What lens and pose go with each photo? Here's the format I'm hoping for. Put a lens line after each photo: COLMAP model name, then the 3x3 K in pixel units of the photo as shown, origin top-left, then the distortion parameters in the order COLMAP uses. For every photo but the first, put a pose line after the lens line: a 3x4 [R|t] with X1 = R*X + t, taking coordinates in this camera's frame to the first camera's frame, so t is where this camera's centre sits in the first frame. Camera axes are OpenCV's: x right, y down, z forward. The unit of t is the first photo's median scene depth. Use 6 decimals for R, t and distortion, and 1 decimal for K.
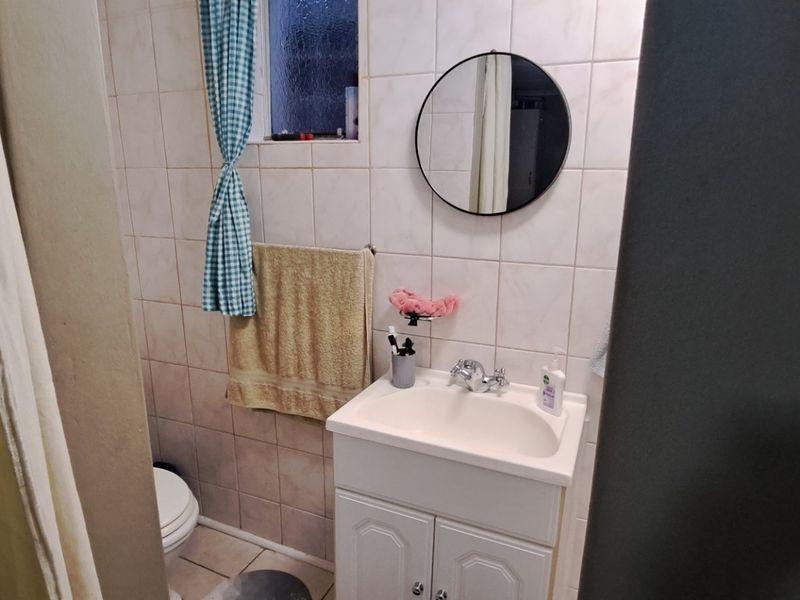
lens RADIAL K [[524.1, 0, 398.0], [0, 524.1, 304.3], [0, 0, 1]] dist [-0.003829, -0.004539]
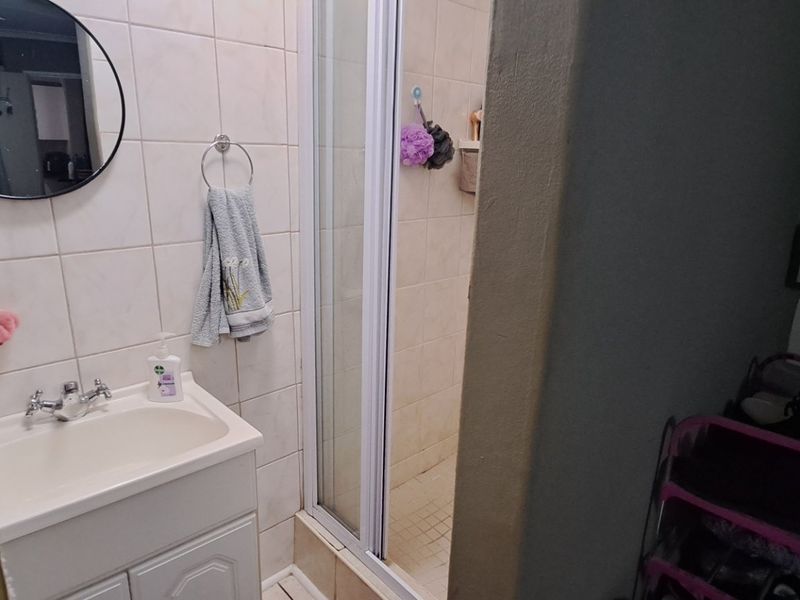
lens RADIAL K [[524.1, 0, 398.0], [0, 524.1, 304.3], [0, 0, 1]] dist [-0.003829, -0.004539]
pose [[0.405304, -0.252388, 0.878652, -0.322982], [0.202123, 0.962088, 0.183120, -0.051161], [-0.891558, 0.103376, 0.440952, 0.193235]]
